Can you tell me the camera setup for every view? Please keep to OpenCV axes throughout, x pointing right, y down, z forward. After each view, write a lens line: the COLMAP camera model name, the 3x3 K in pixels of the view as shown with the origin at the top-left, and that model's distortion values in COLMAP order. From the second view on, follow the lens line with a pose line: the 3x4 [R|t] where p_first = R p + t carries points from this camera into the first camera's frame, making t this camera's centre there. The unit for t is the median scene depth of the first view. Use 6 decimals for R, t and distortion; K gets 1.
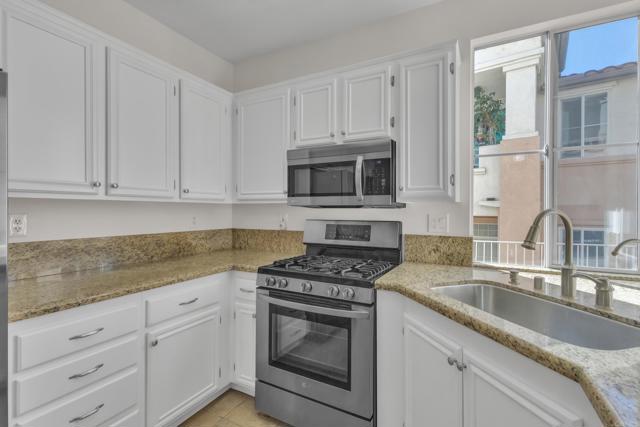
lens RADIAL K [[297.6, 0, 321.3], [0, 297.6, 210.2], [0, 0, 1]] dist [-0.004864, 0.002469]
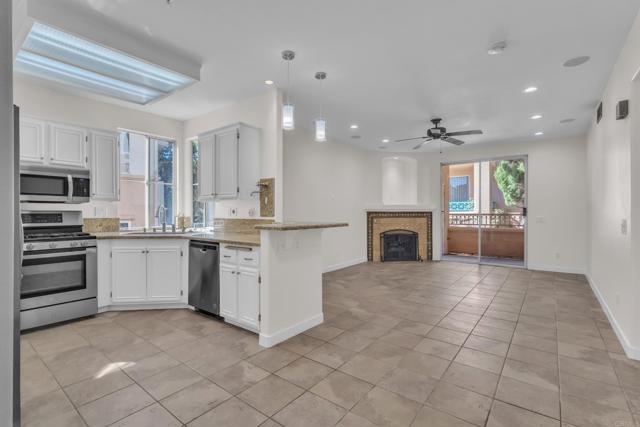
lens RADIAL K [[297.6, 0, 321.7], [0, 297.6, 214.9], [0, 0, 1]] dist [-0.004864, 0.002469]
pose [[0.169374, -0.010355, 0.985497, -1.423422], [-0.001158, 0.999942, 0.010706, 0.044572], [-0.985551, -0.002955, 0.169352, -0.860373]]
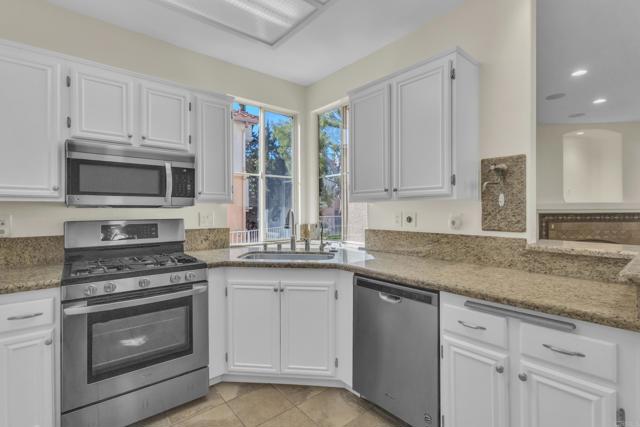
lens RADIAL K [[297.6, 0, 316.9], [0, 297.6, 211.0], [0, 0, 1]] dist [-0.004864, 0.002469]
pose [[0.384684, -0.008318, 0.923011, -0.709623], [0.003663, 0.999965, 0.007485, -0.002103], [-0.923041, 0.000502, 0.384701, 0.021708]]
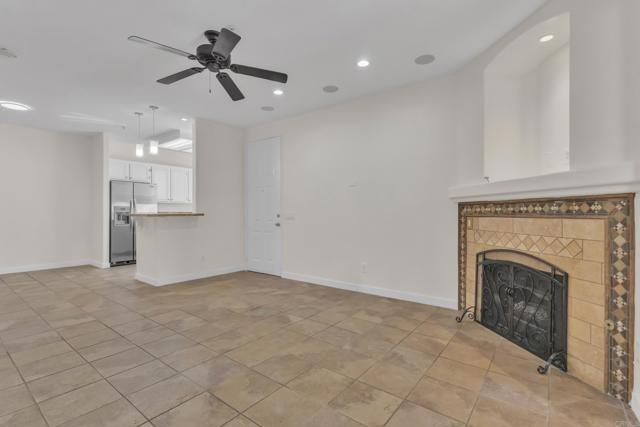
lens RADIAL K [[297.6, 0, 317.1], [0, 297.6, 214.0], [0, 0, 1]] dist [-0.004864, 0.002469]
pose [[0.985472, 0.000187, -0.169839, 1.955536], [0.000923, 0.999979, 0.006453, 0.098738], [0.169837, -0.006516, 0.985451, -2.687645]]
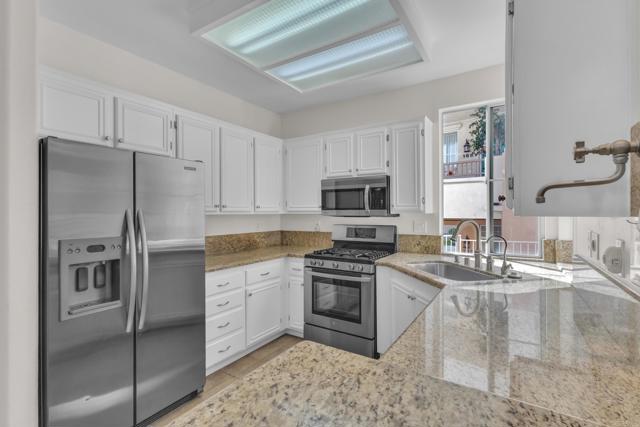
lens RADIAL K [[297.6, 0, 318.3], [0, 297.6, 212.6], [0, 0, 1]] dist [-0.004864, 0.002469]
pose [[0.996236, -0.007693, -0.086338, 0.003443], [0.007822, 0.999969, 0.001163, -0.037988], [0.086326, -0.001834, 0.996265, -0.619587]]
